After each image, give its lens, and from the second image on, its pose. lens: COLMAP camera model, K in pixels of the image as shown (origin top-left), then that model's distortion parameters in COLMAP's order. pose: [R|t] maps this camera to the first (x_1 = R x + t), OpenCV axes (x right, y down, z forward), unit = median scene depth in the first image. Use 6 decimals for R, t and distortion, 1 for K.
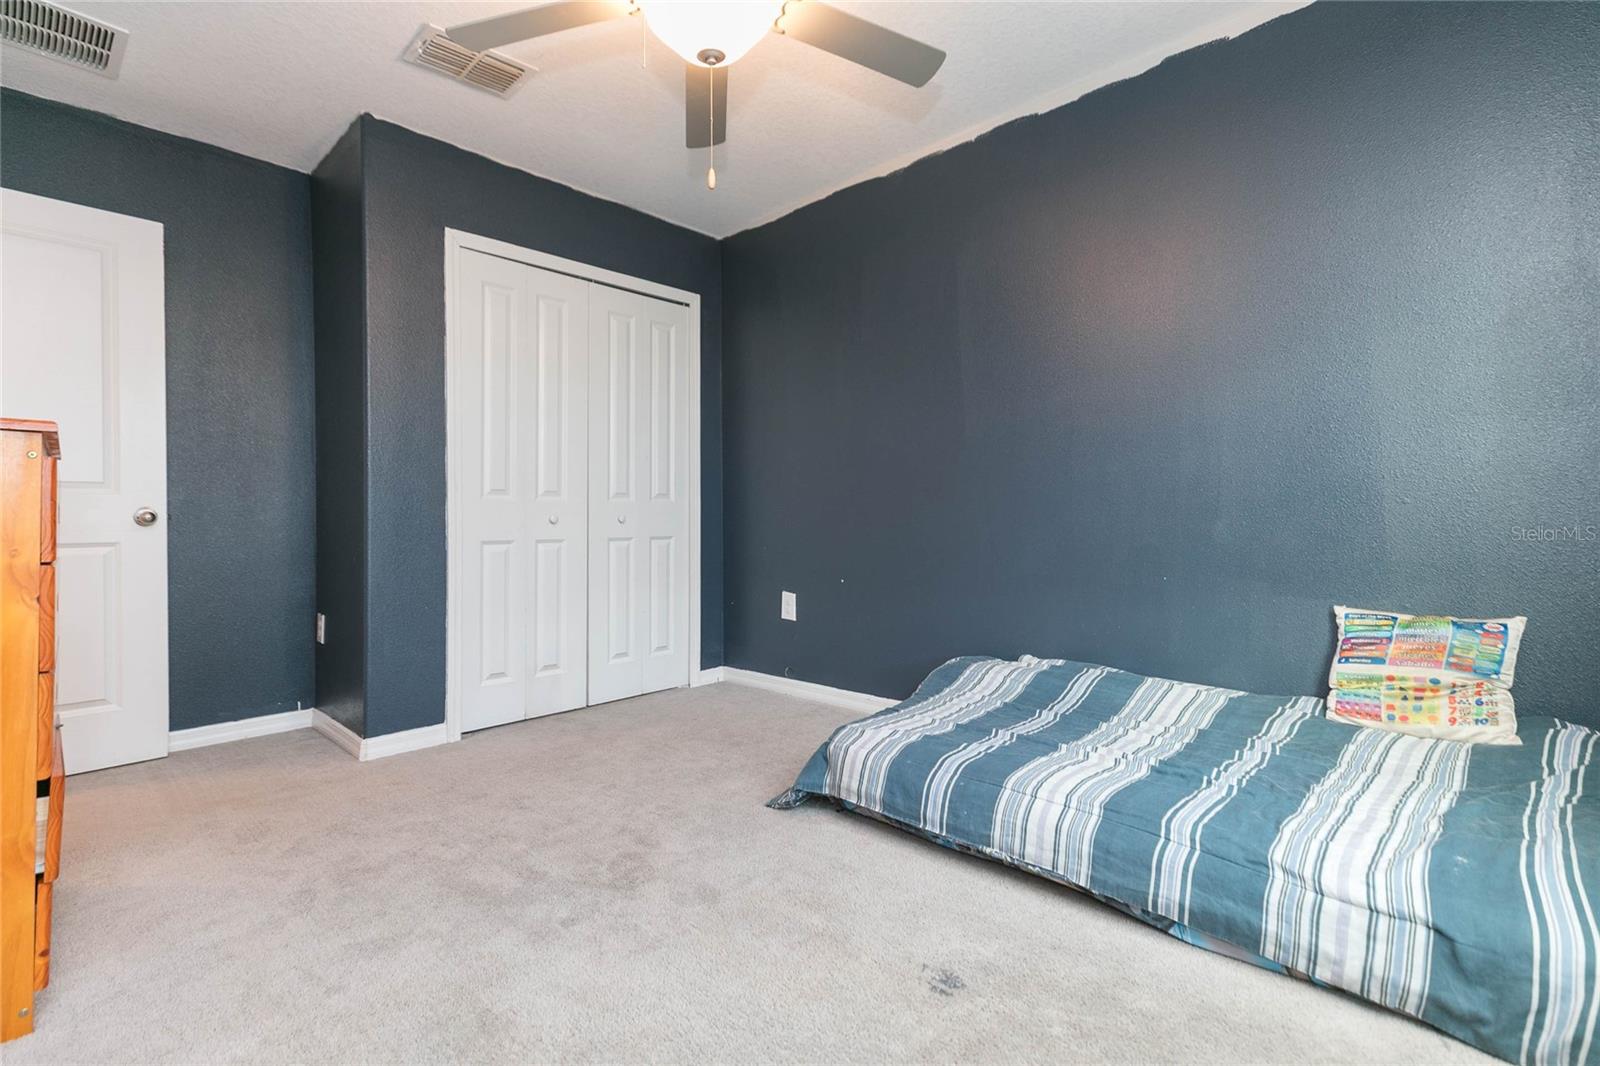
lens RADIAL K [[721.3, 0, 805.4], [0, 721.3, 530.0], [0, 0, 1]] dist [0.007967, -0.000247]
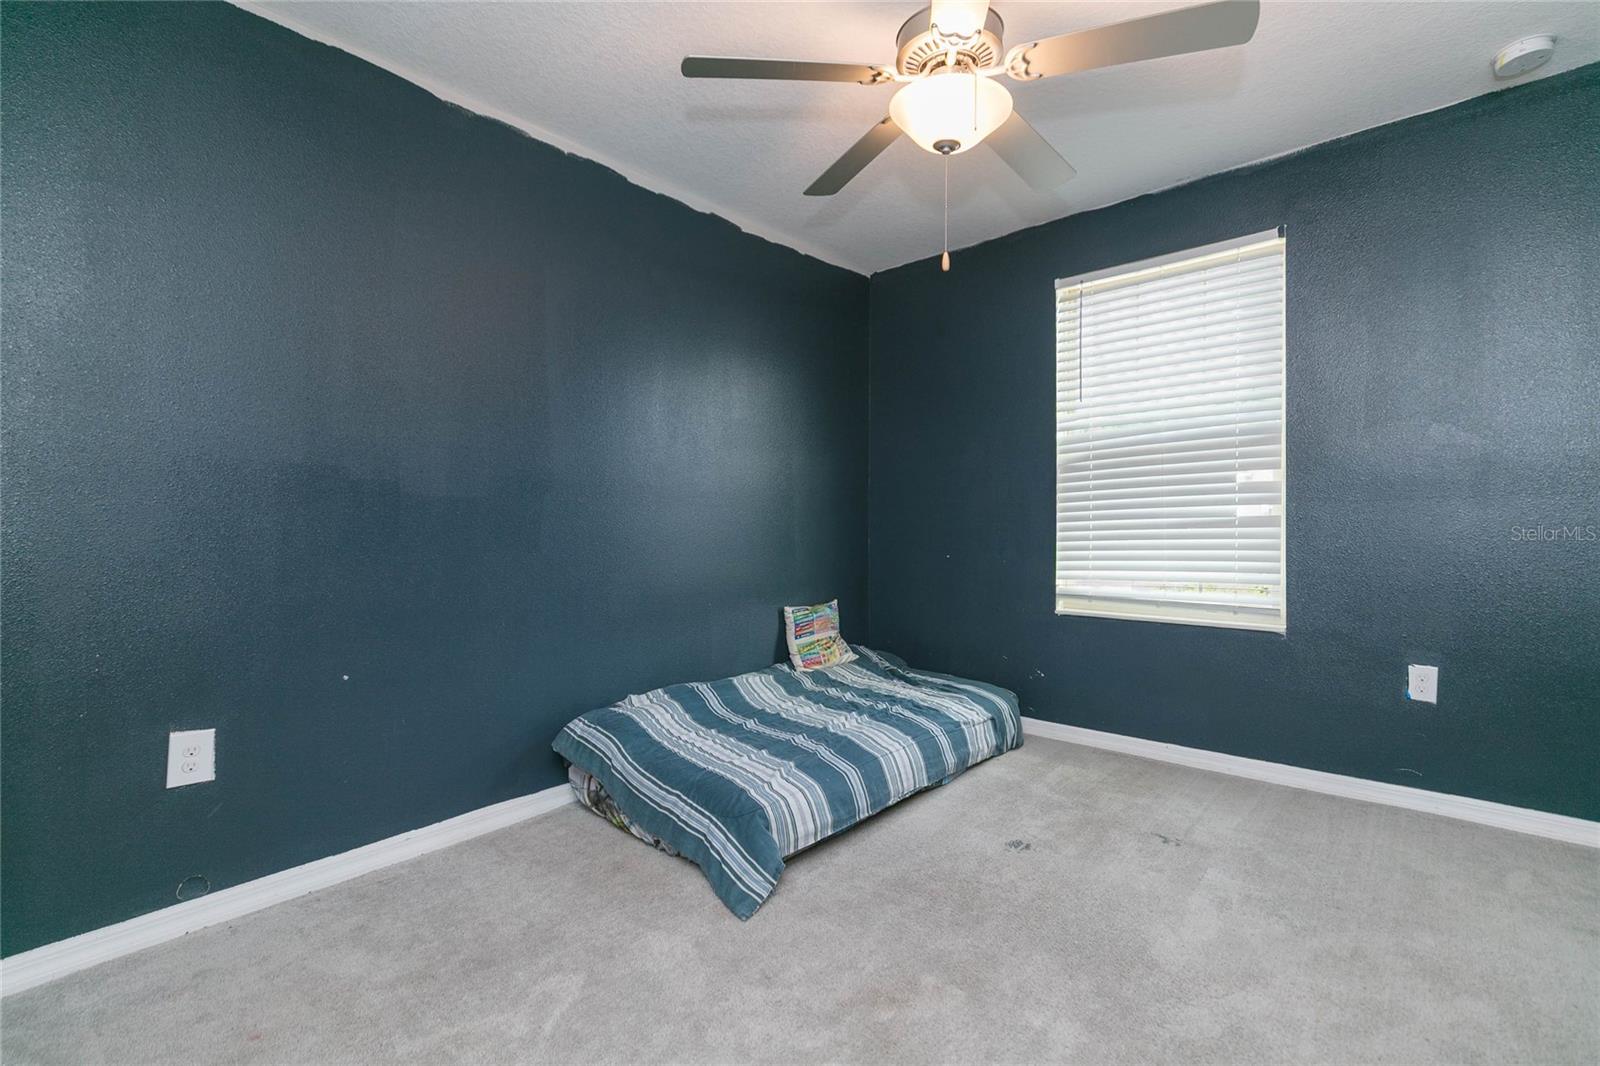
lens RADIAL K [[721.3, 0, 805.3], [0, 721.3, 529.3], [0, 0, 1]] dist [0.007967, -0.000247]
pose [[-0.047772, -0.001417, 0.998857, -0.972642], [0.019296, 0.999811, 0.002341, -0.081023], [-0.998672, 0.019386, -0.047736, 1.042958]]
